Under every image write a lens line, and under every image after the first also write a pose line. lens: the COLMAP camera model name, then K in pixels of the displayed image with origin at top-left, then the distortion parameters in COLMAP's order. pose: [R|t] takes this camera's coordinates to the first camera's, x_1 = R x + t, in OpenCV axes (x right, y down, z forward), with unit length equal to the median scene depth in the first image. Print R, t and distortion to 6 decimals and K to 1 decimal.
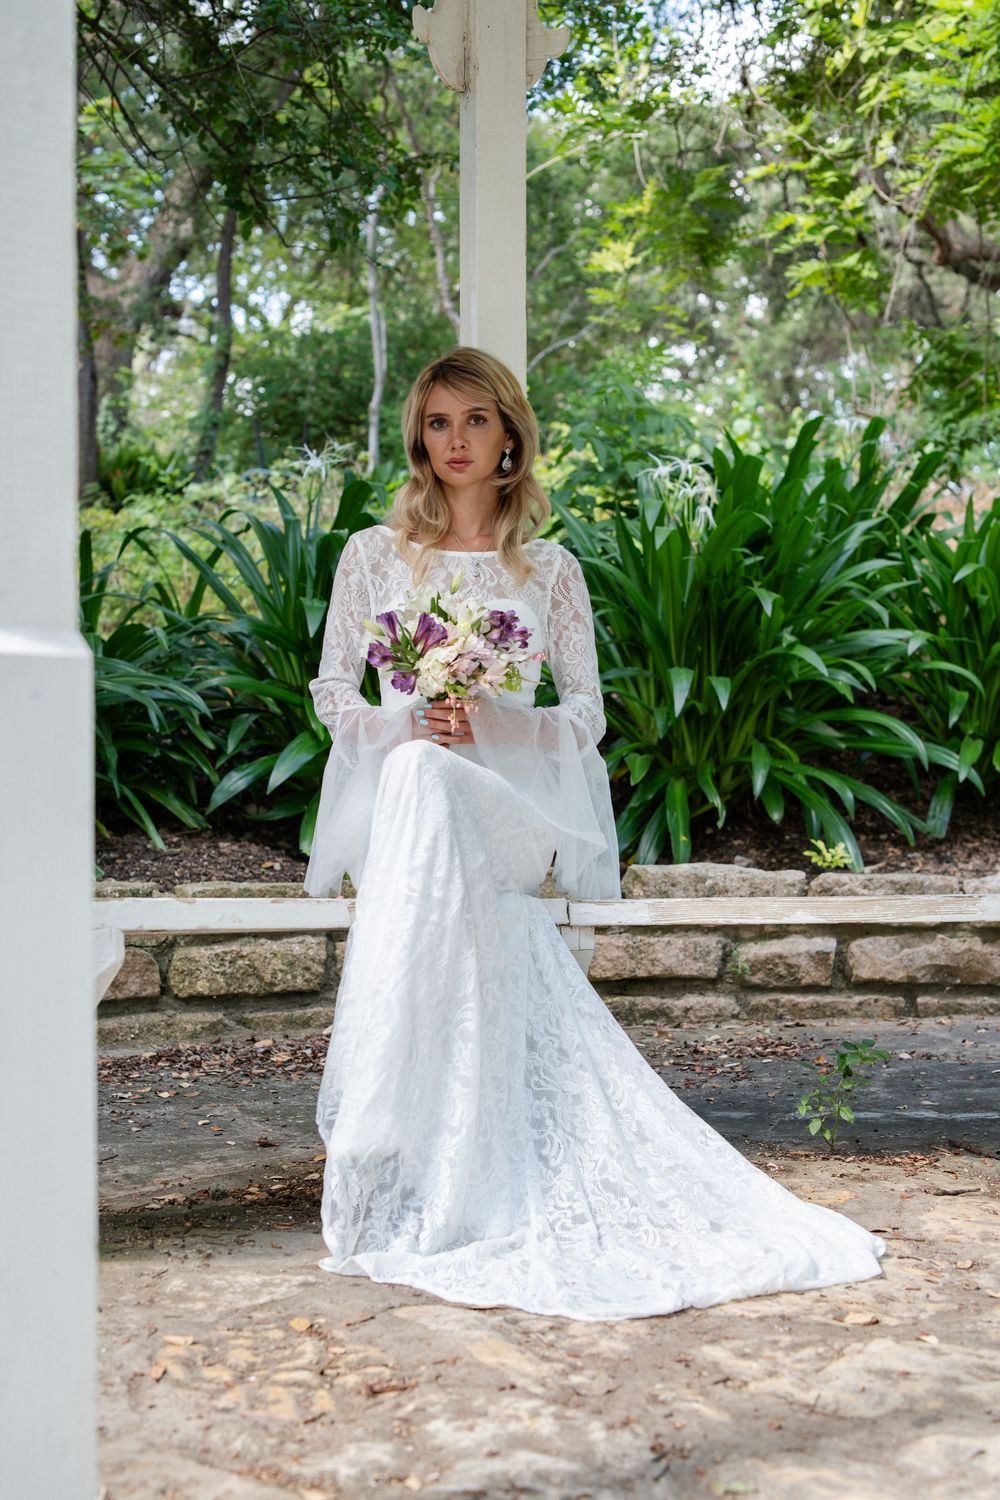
lens RADIAL K [[1940.0, 0, 497.7], [0, 1940.0, 730.4], [0, 0, 1]] dist [-0.036843, 0.026210]
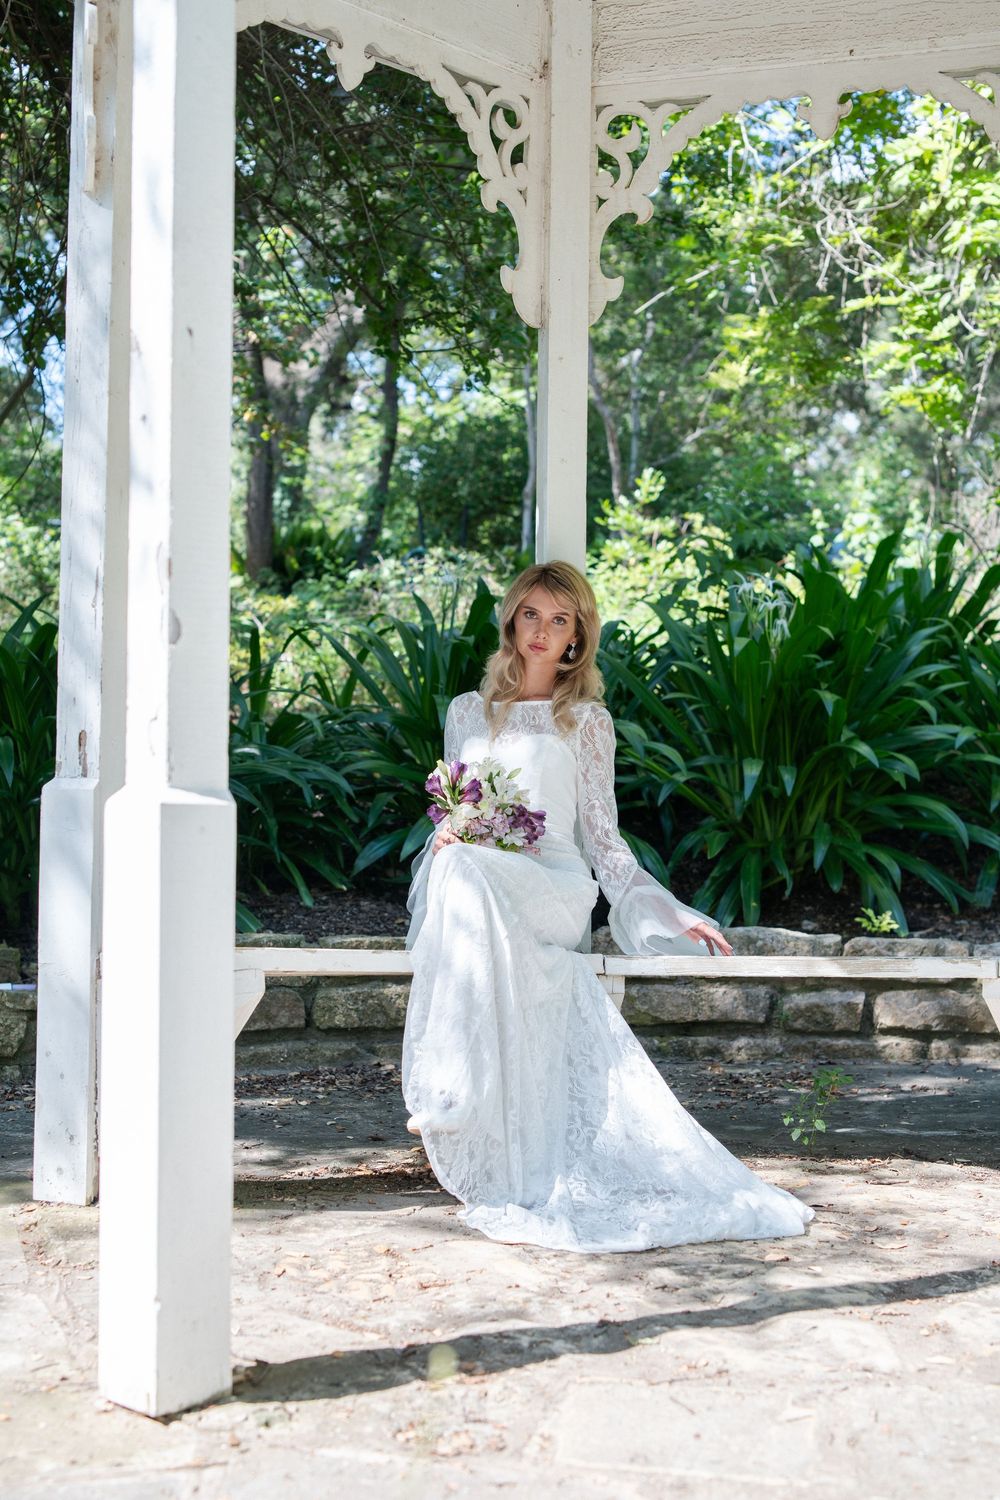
lens RADIAL K [[1947.0, 0, 534.2], [0, 1947.0, 751.5], [0, 0, 1]] dist [-0.006443, -0.016668]
pose [[0.997420, 0.011453, -0.070869, 0.045461], [-0.012583, 0.999800, -0.015517, -0.016705], [0.070677, 0.016368, 0.997365, -0.181410]]
